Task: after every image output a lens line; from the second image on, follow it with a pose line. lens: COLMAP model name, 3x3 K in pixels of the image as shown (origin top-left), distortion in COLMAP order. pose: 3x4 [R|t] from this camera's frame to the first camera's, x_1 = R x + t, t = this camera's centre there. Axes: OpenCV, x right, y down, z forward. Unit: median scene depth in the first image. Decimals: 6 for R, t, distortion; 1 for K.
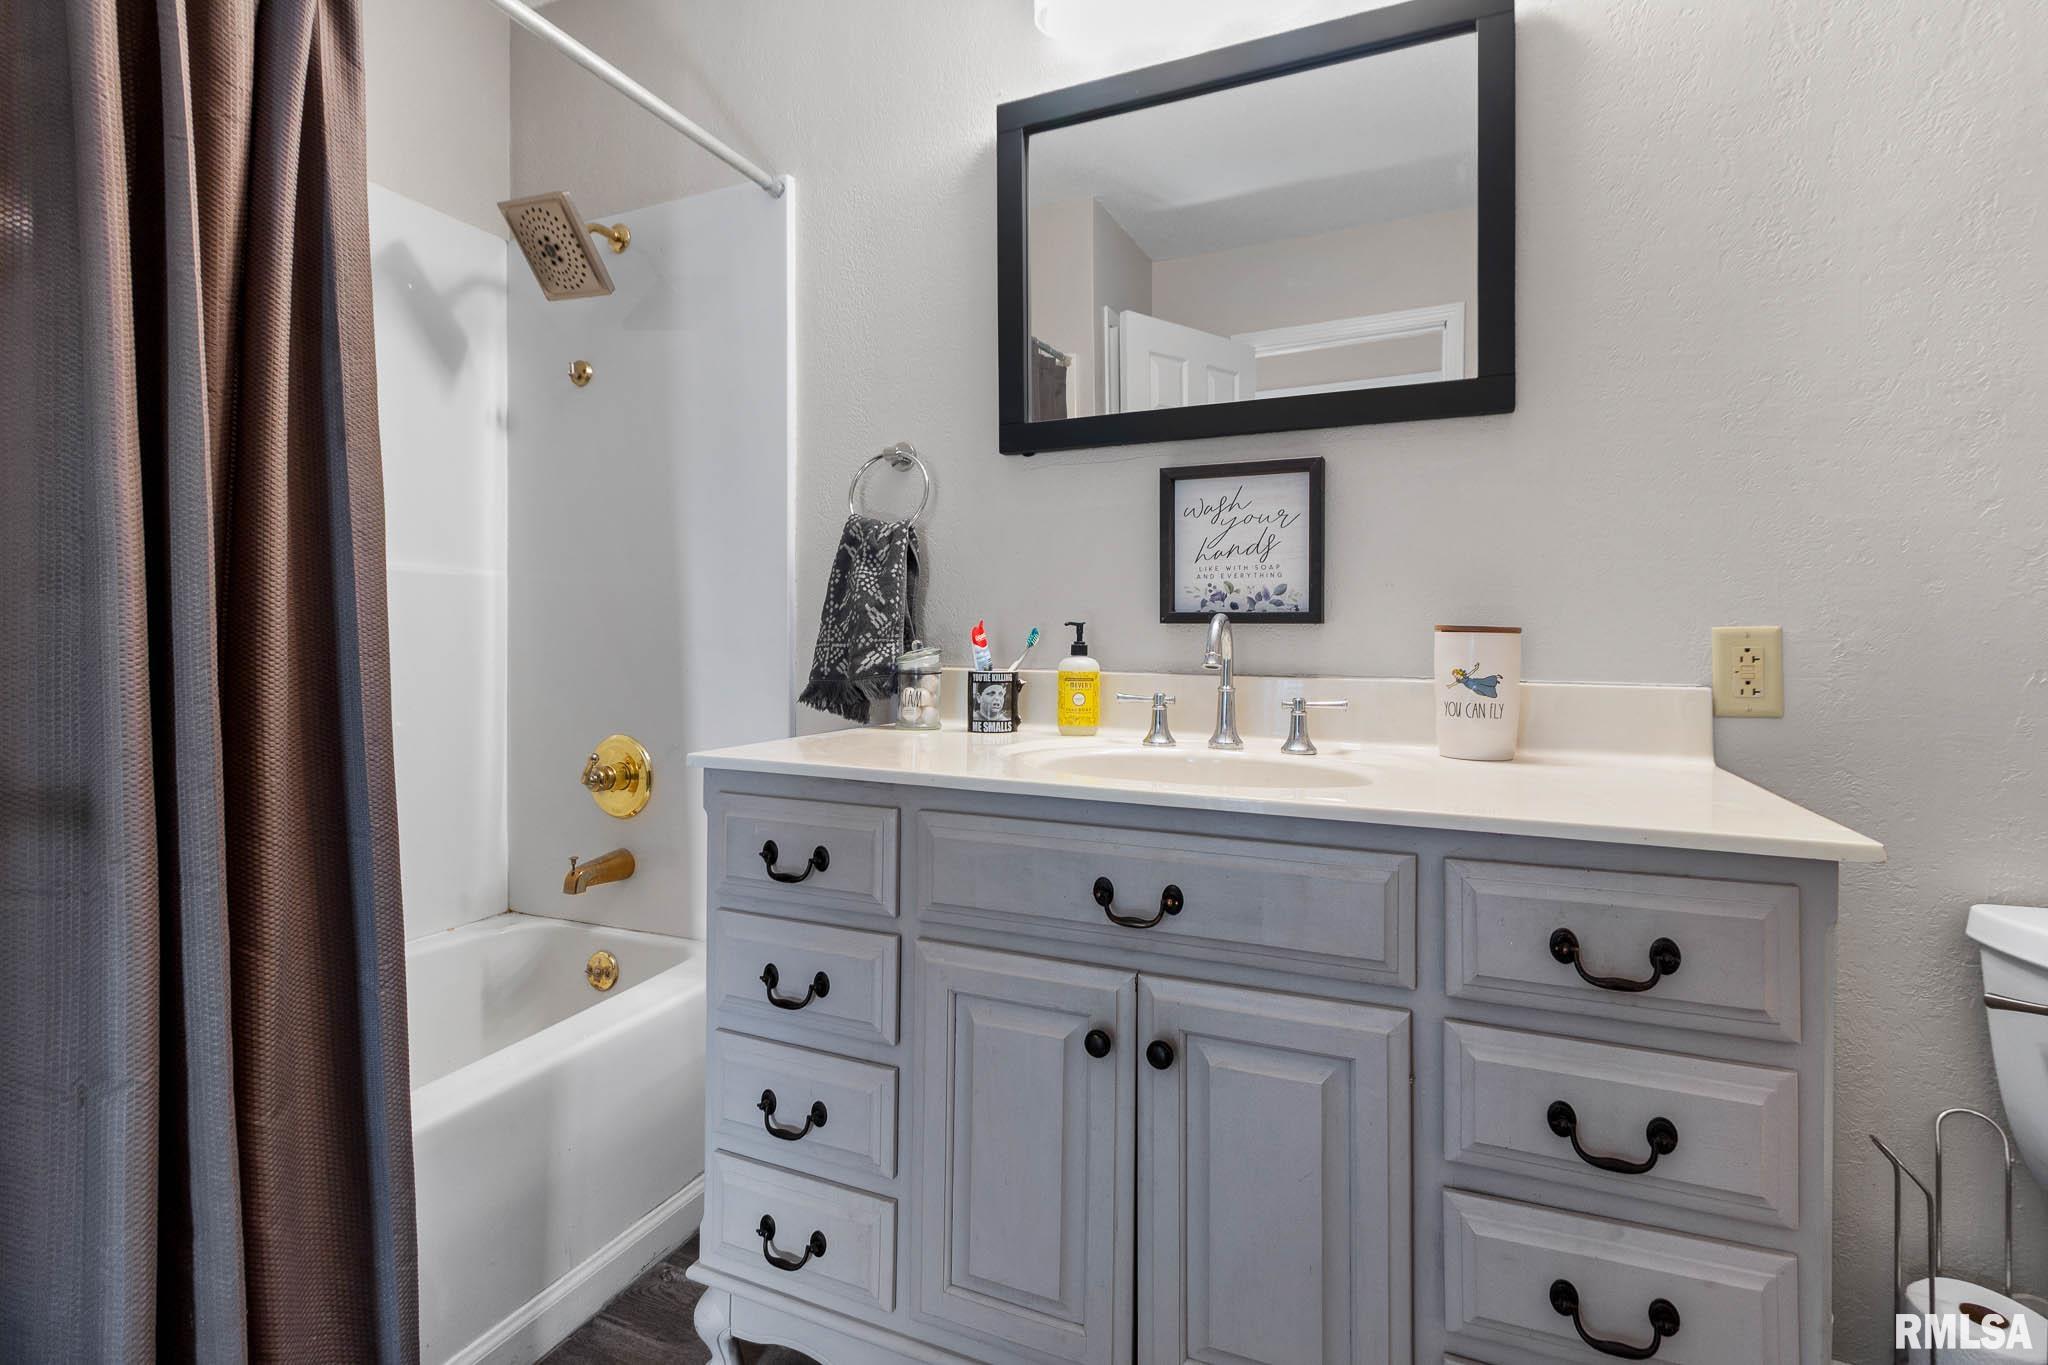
lens RADIAL K [[924.7, 0, 1050.3], [0, 924.7, 627.1], [0, 0, 1]] dist [-0.003413, -0.009914]
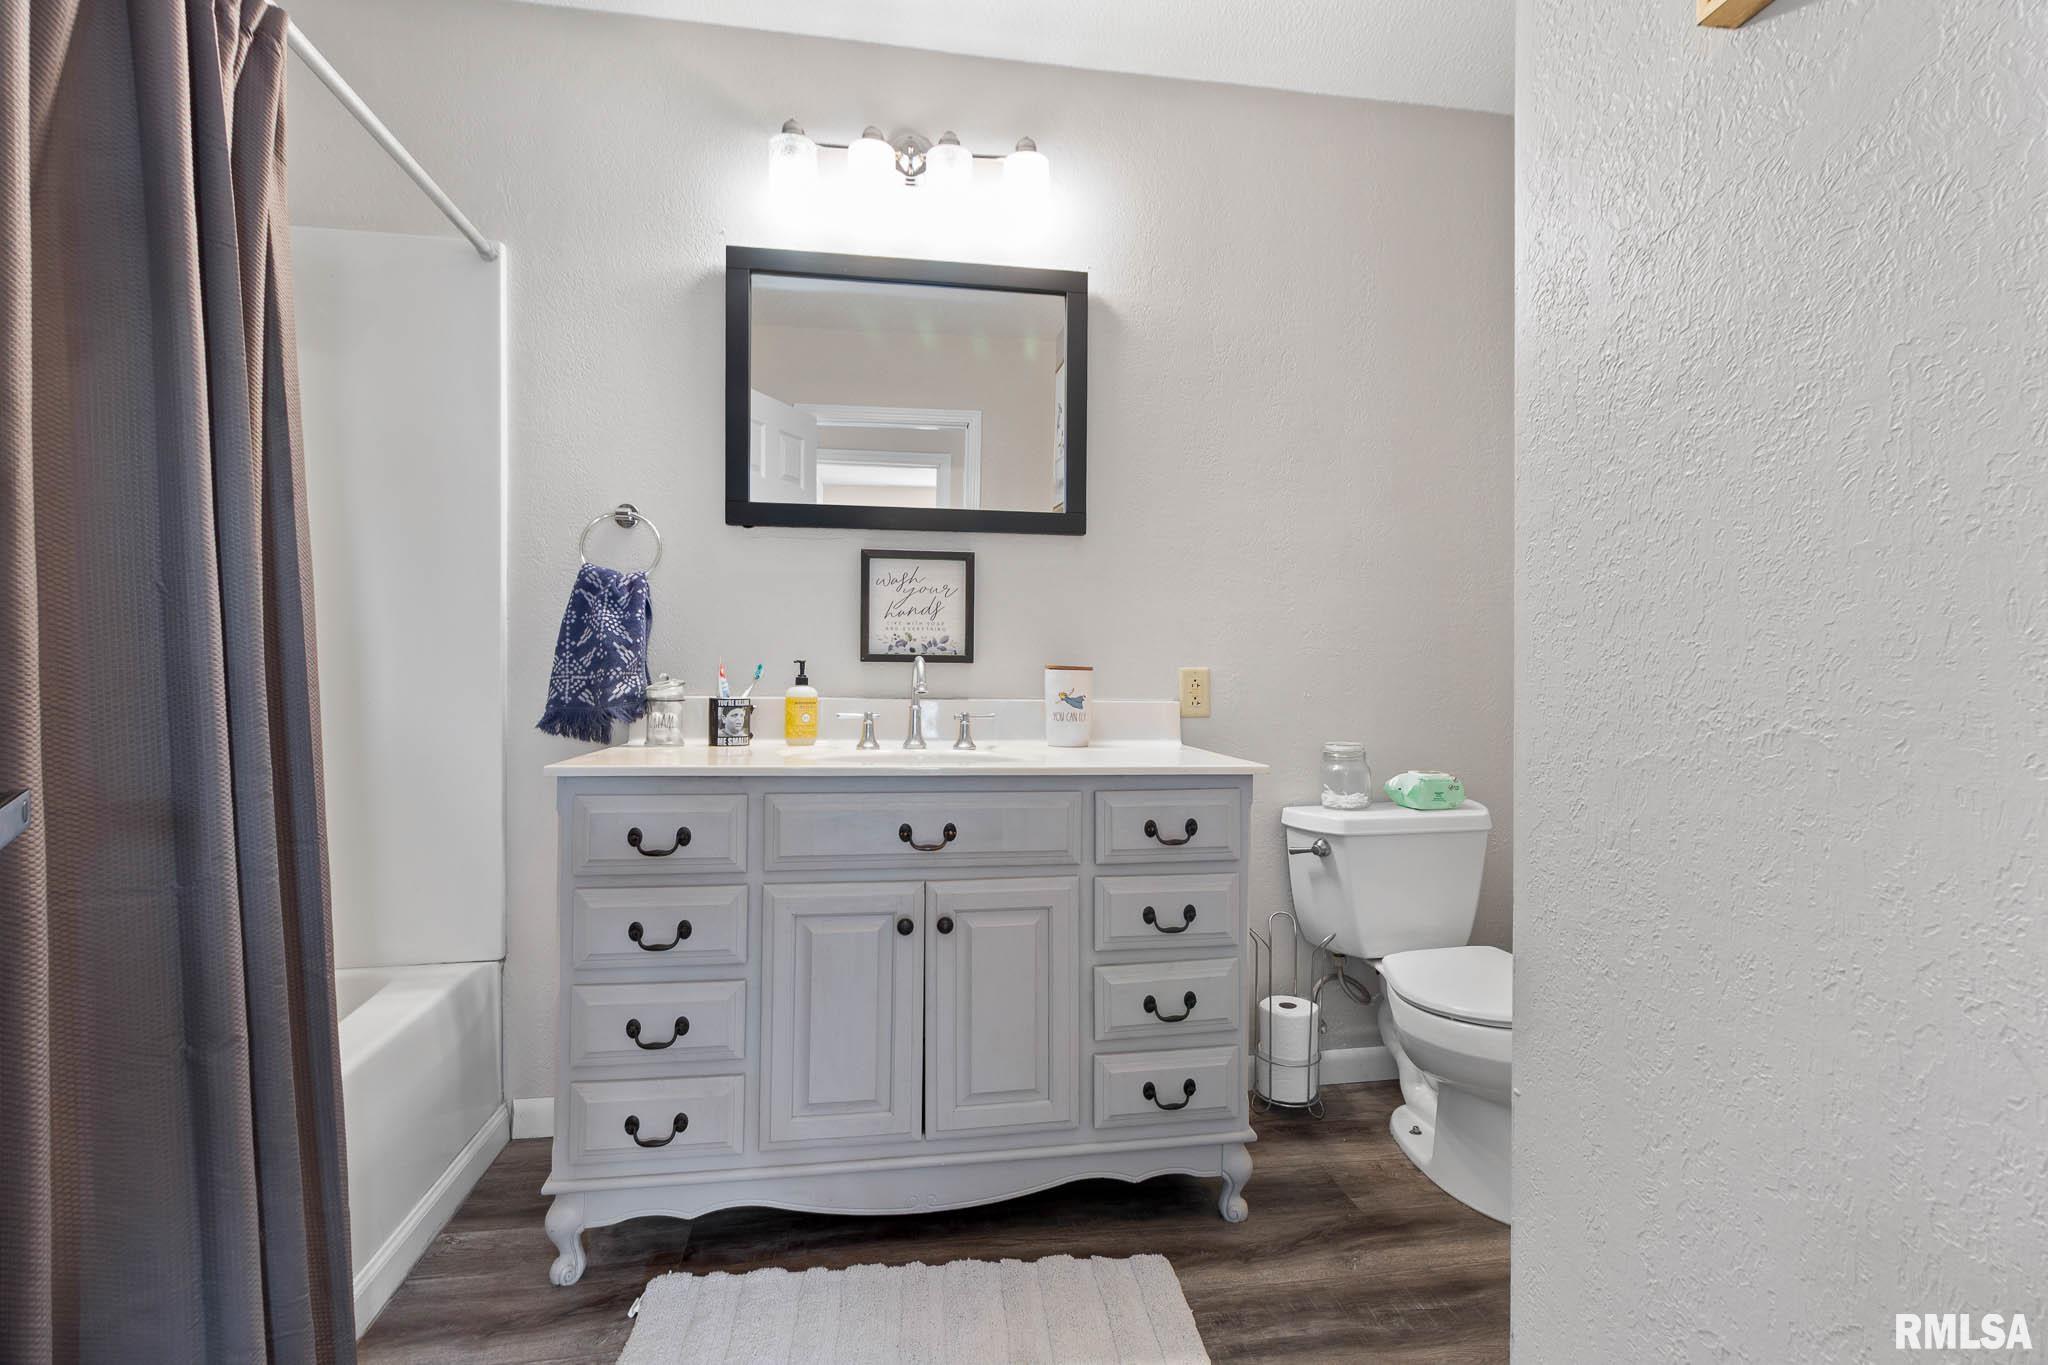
lens RADIAL K [[924.7, 0, 1050.3], [0, 924.7, 627.1], [0, 0, 1]] dist [-0.003413, -0.009914]
pose [[0.843872, 0.027990, 0.535814, -0.388573], [-0.012701, 0.999401, -0.032205, -0.014776], [-0.536394, 0.020372, 0.843722, -0.322250]]
